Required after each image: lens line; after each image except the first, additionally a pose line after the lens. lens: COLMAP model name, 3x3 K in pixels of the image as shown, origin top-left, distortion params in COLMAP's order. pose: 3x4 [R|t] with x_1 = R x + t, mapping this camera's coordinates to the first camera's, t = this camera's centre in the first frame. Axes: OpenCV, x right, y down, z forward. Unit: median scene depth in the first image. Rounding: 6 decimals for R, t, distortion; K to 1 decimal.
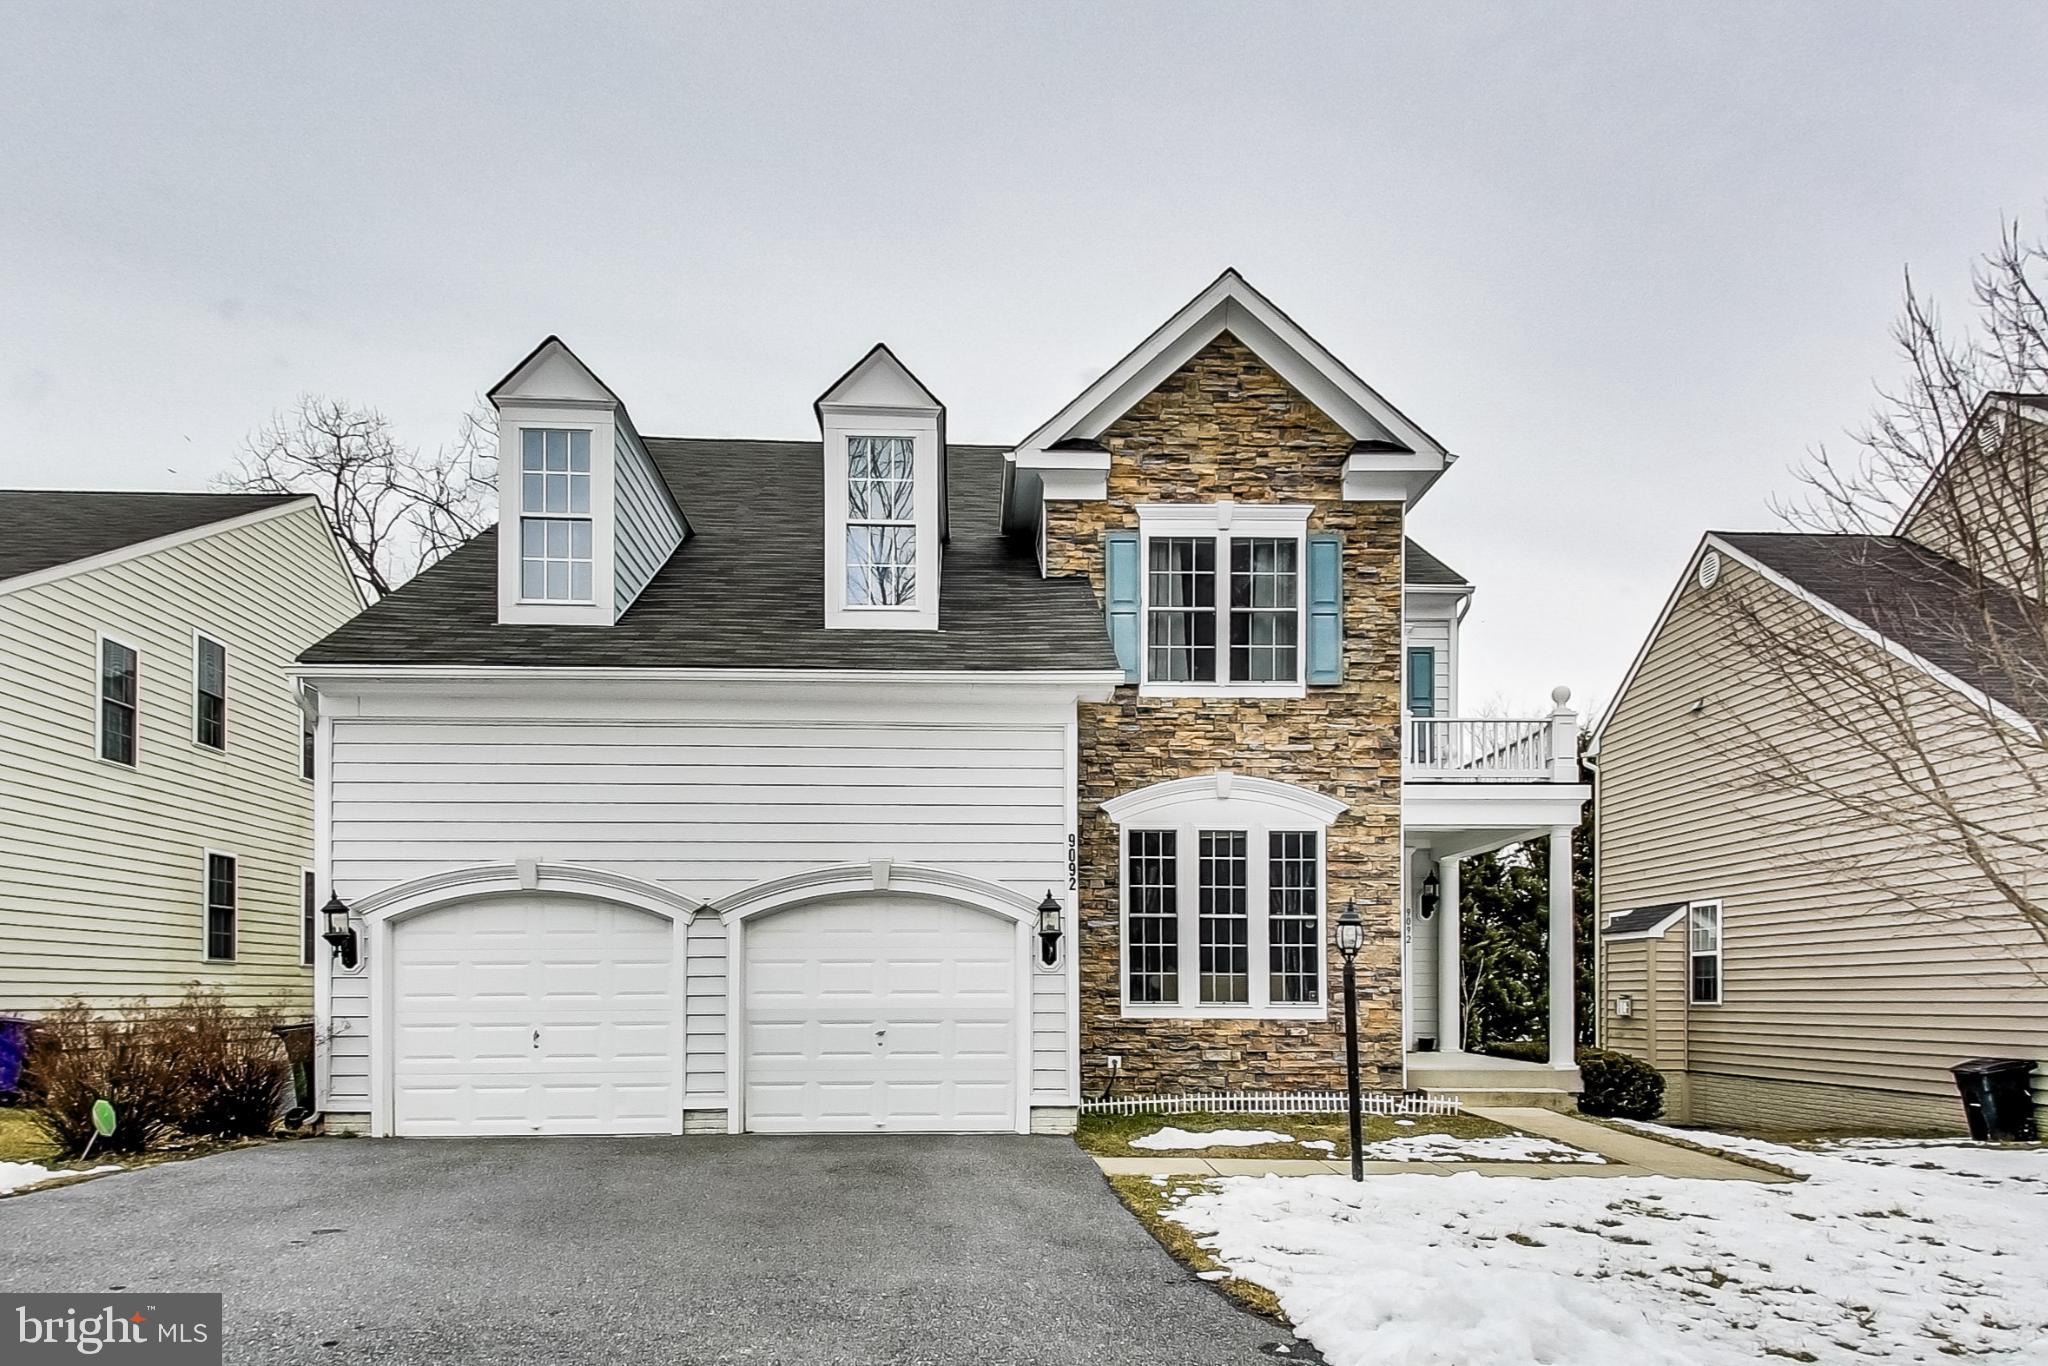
lens RADIAL K [[1368.0, 0, 1023.6], [0, 1368.0, 665.8], [0, 0, 1]] dist [0.076316, -0.000493]
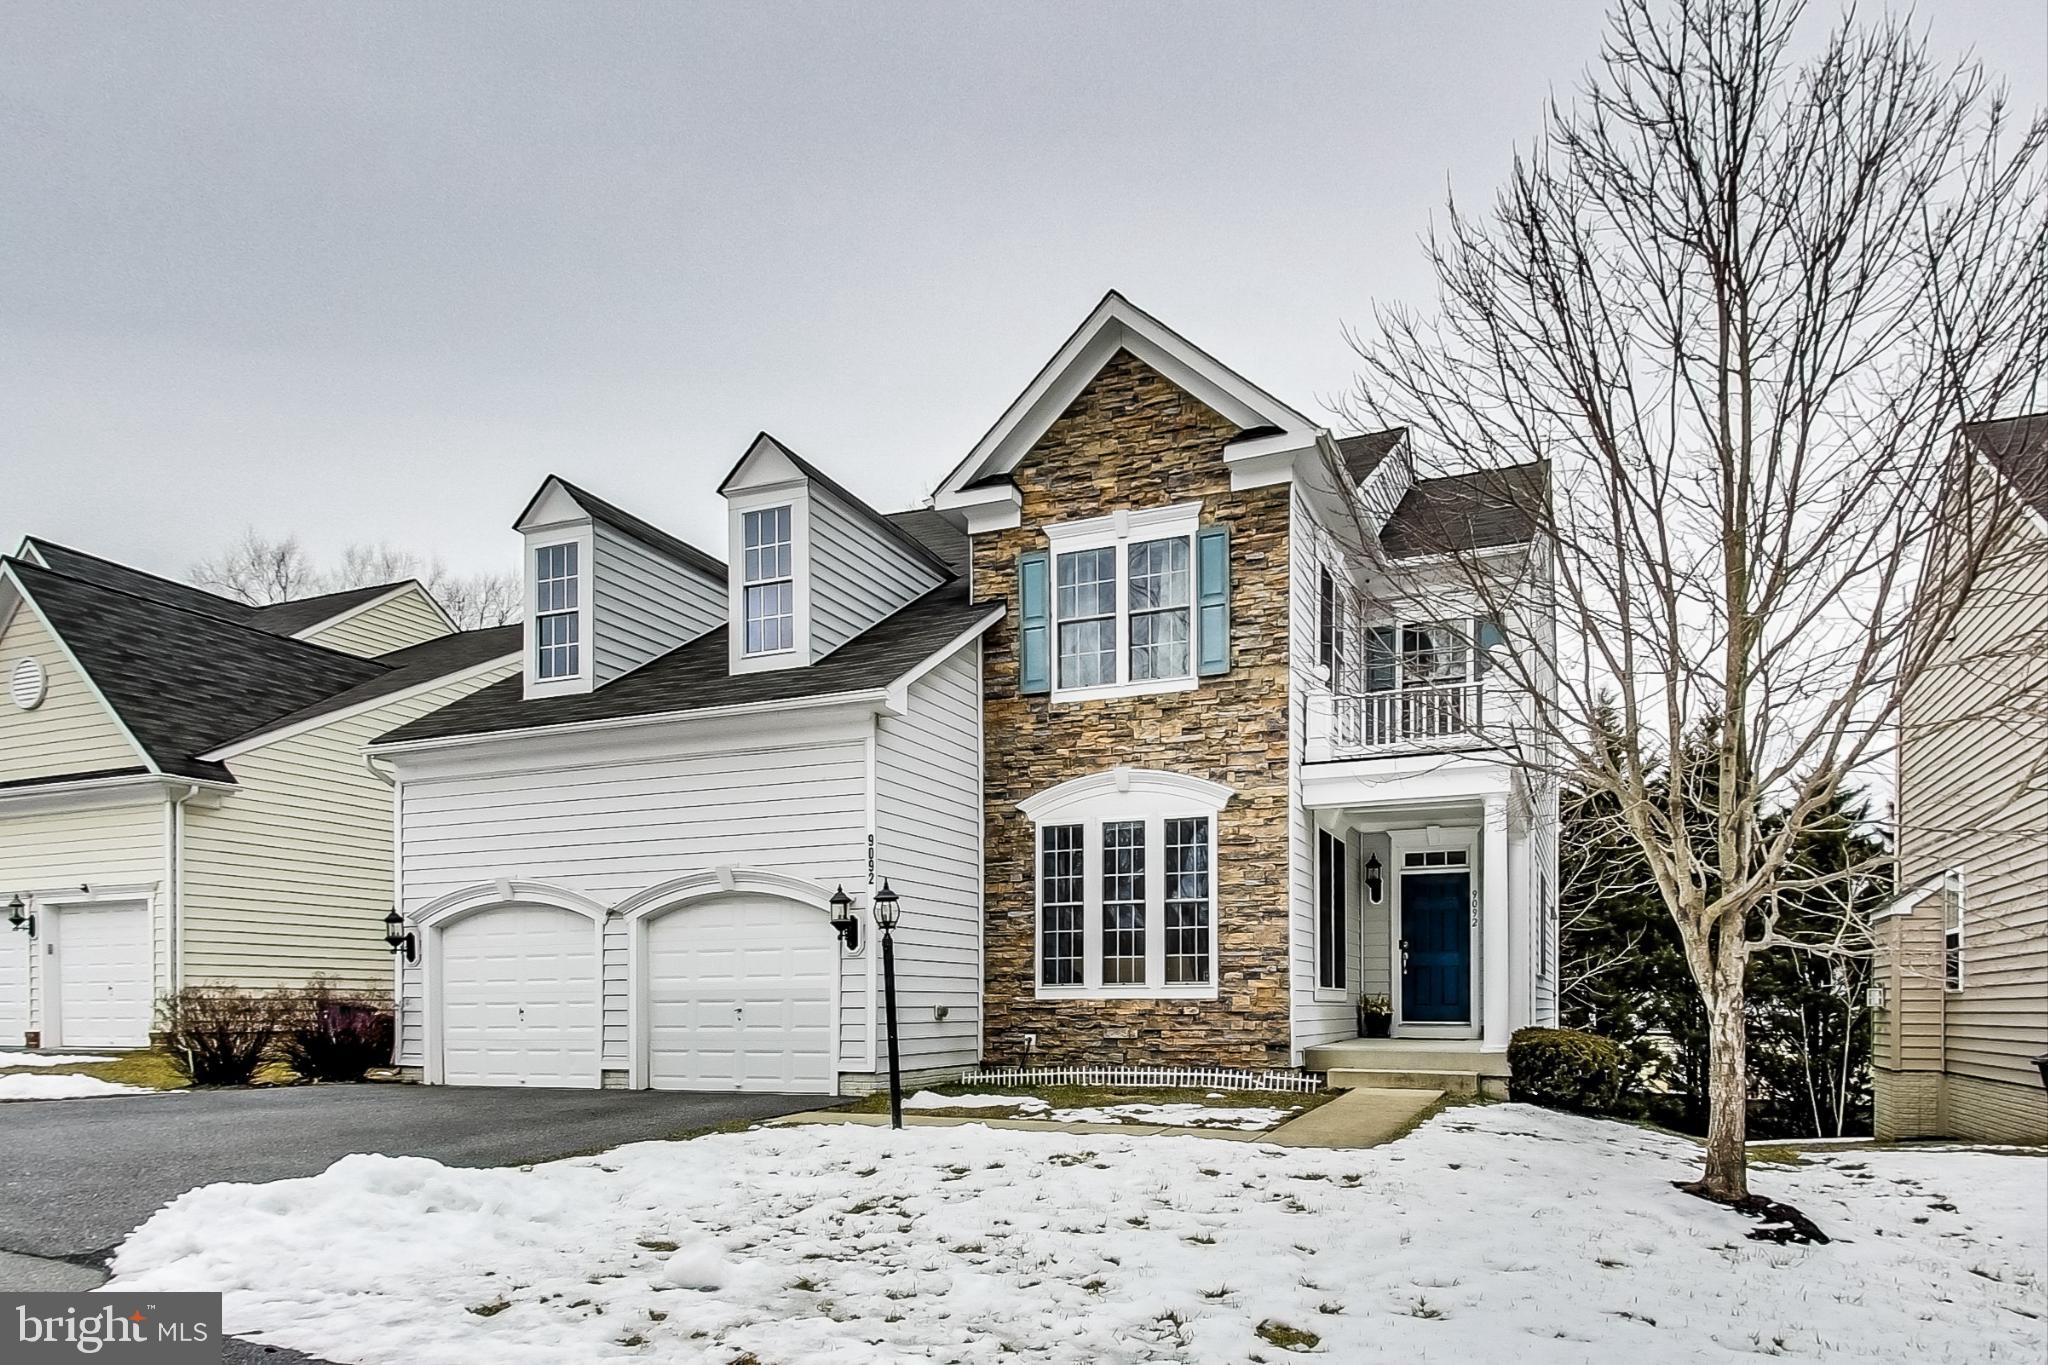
lens RADIAL K [[1316.7, 0, 1024.0], [0, 1316.7, 682.5], [0, 0, 1]] dist [0.069925, 0.001109]
pose [[0.903992, -0.104337, -0.414623, 0.507916], [0.103621, 0.994320, -0.024293, 0.029716], [0.414802, -0.021003, 0.909669, 0.044859]]
